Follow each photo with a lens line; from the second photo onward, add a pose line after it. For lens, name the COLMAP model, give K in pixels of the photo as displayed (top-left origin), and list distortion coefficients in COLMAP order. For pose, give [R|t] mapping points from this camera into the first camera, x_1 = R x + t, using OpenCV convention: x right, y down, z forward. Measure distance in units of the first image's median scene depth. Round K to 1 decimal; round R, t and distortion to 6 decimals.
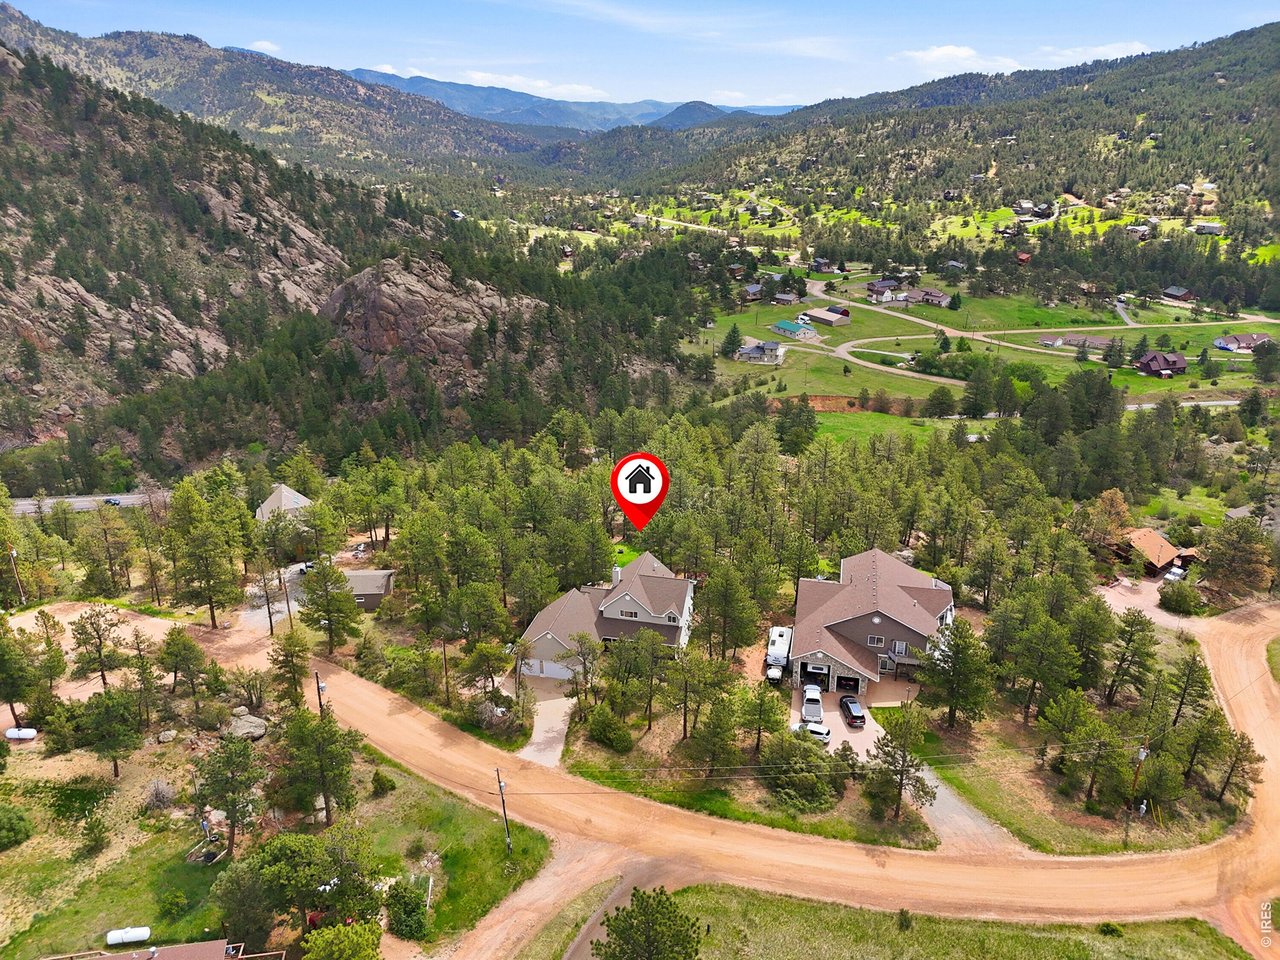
lens RADIAL K [[958.6, 0, 641.5], [0, 958.6, 476.7], [0, 0, 1]] dist [0.066952, -0.060537]
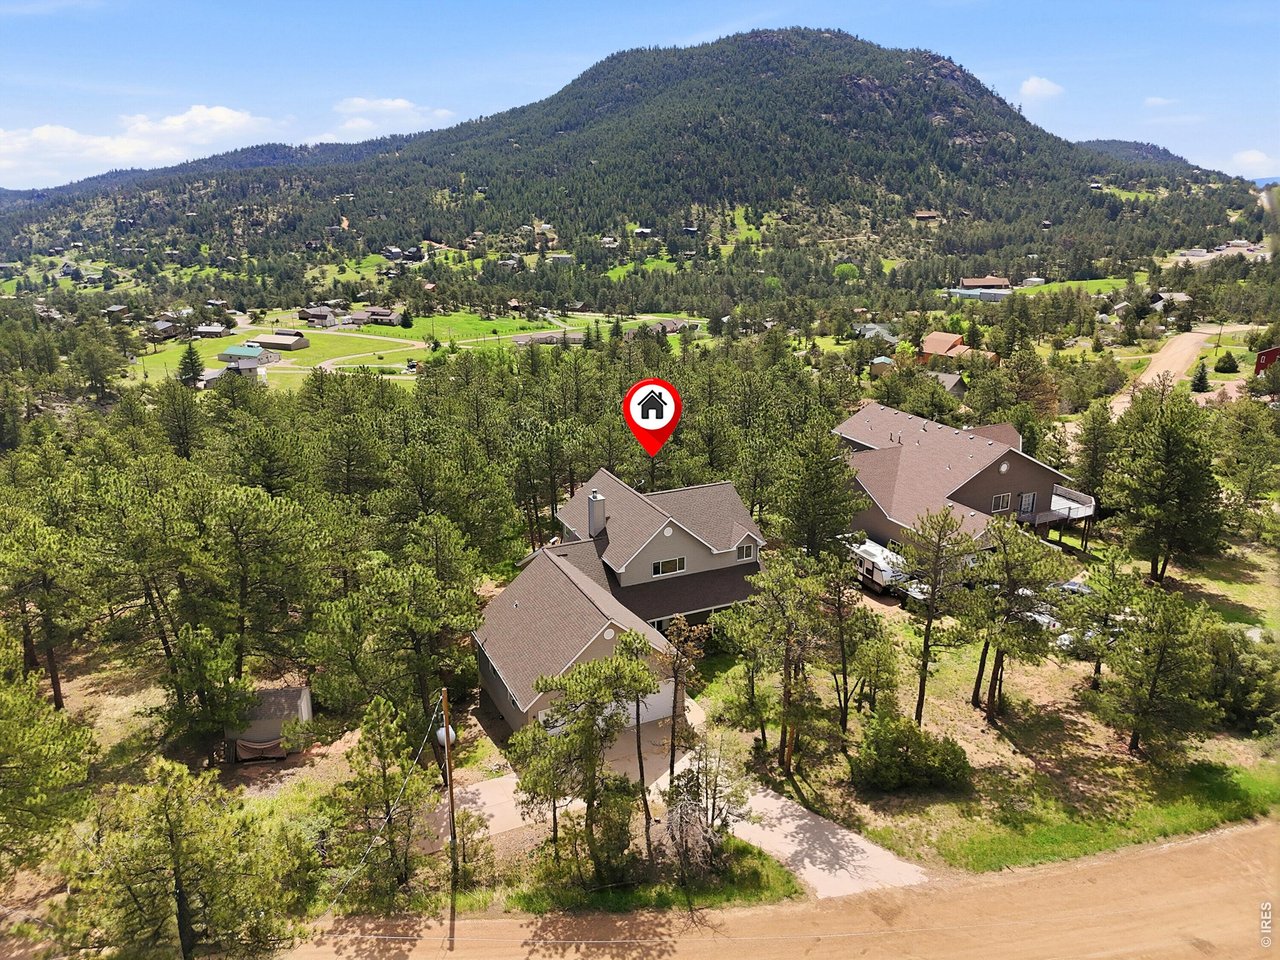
lens RADIAL K [[958.6, 0, 648.9], [0, 958.6, 476.8], [0, 0, 1]] dist [0.066952, -0.060537]
pose [[0.778193, -0.183959, 0.600479, -0.048053], [0.232849, 0.972505, -0.003831, 0.014861], [-0.583264, 0.142802, 0.799632, 0.091053]]
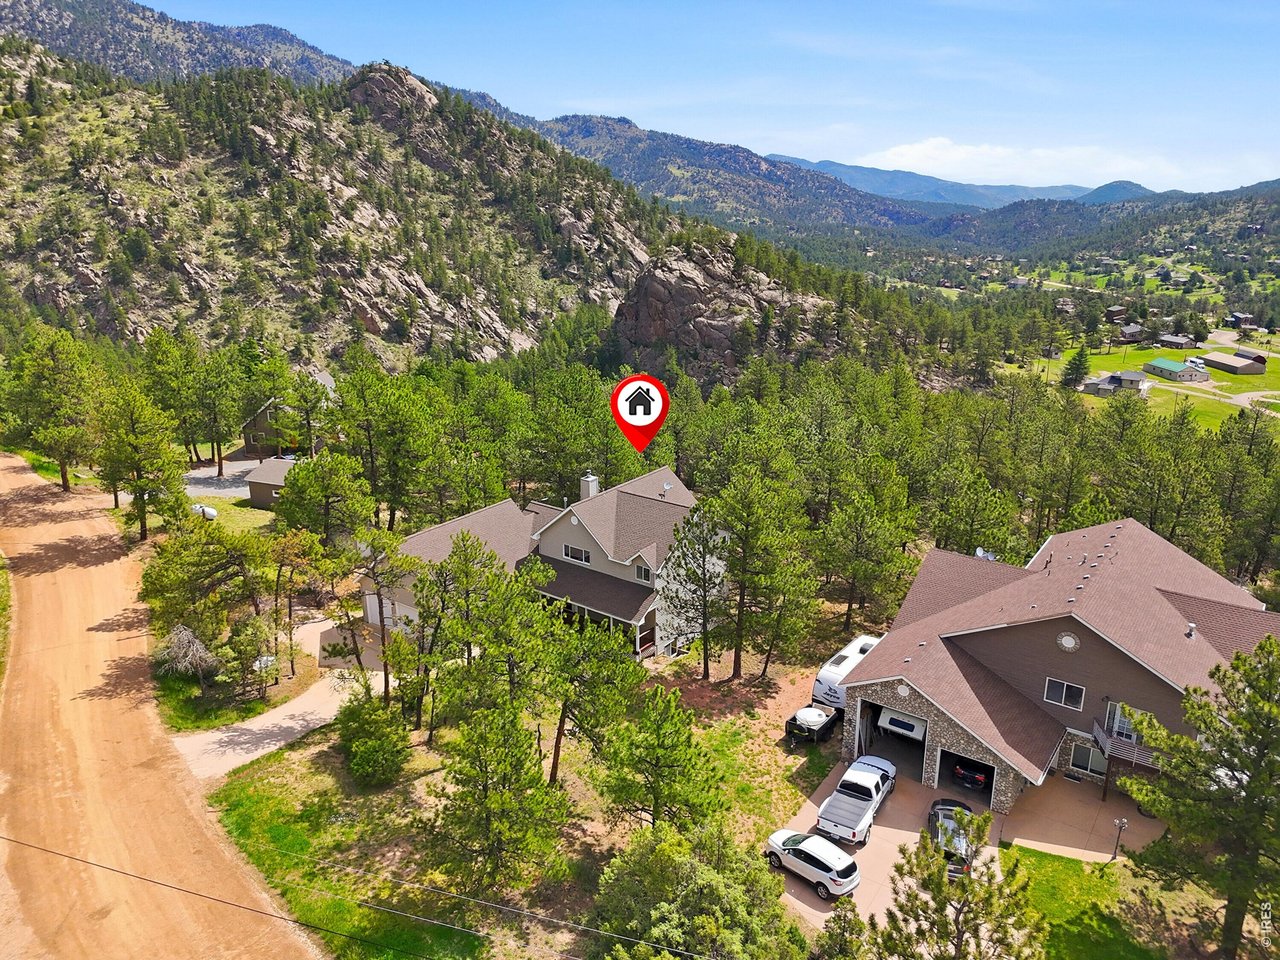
lens RADIAL K [[958.6, 0, 639.8], [0, 958.6, 479.2], [0, 0, 1]] dist [0.066952, -0.060537]
pose [[0.922901, 0.127990, -0.363142, 0.031538], [-0.155835, 0.986601, -0.048315, 0.018739], [0.352092, 0.101180, 0.930480, 0.078286]]
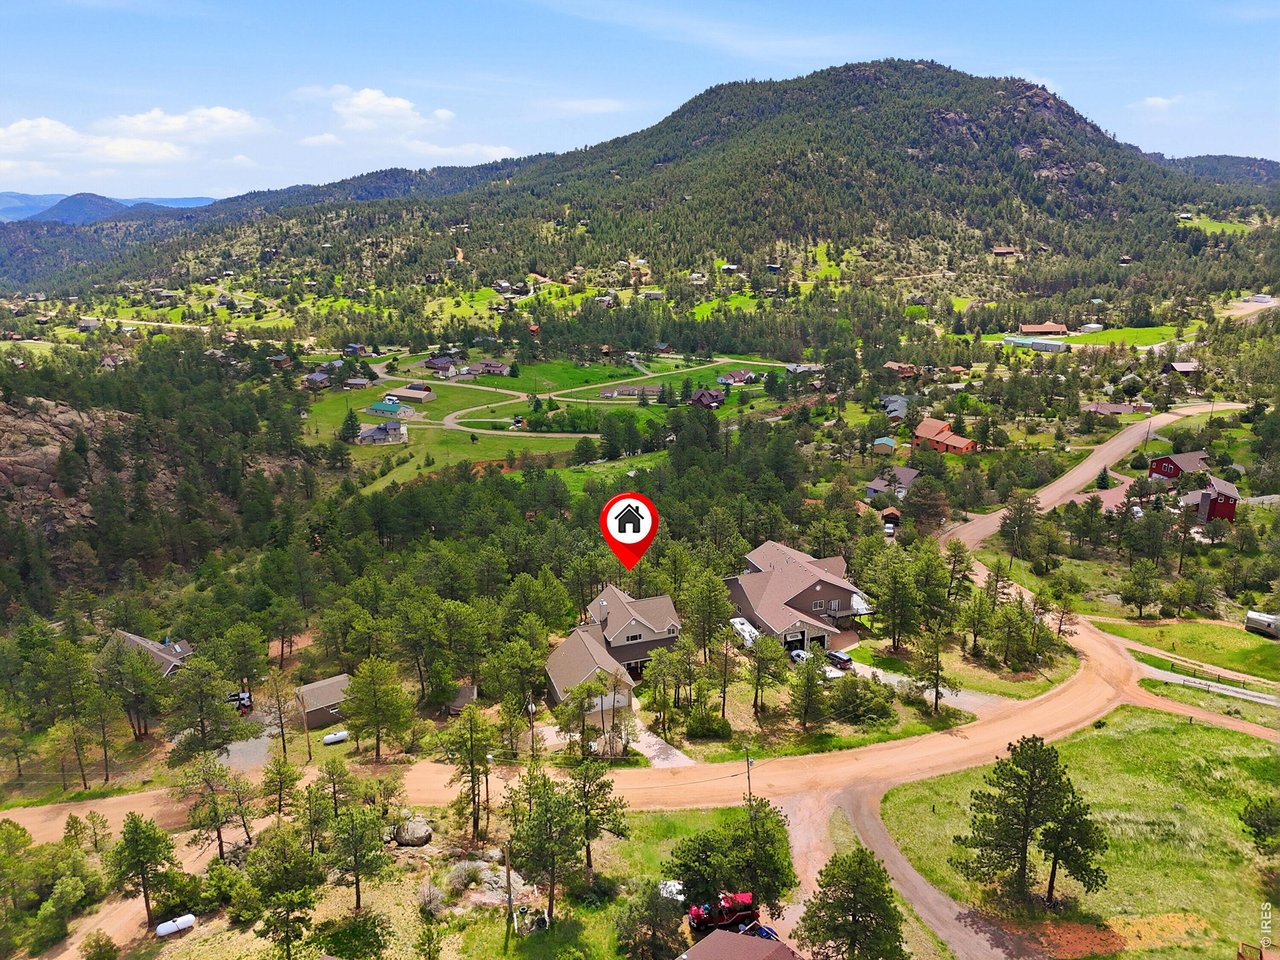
lens RADIAL K [[958.6, 0, 648.2], [0, 958.6, 480.1], [0, 0, 1]] dist [0.066952, -0.060537]
pose [[0.839252, -0.164279, 0.518332, -0.082694], [0.206163, 0.978229, -0.023770, -0.000663], [-0.503143, 0.126810, 0.854849, 0.003721]]
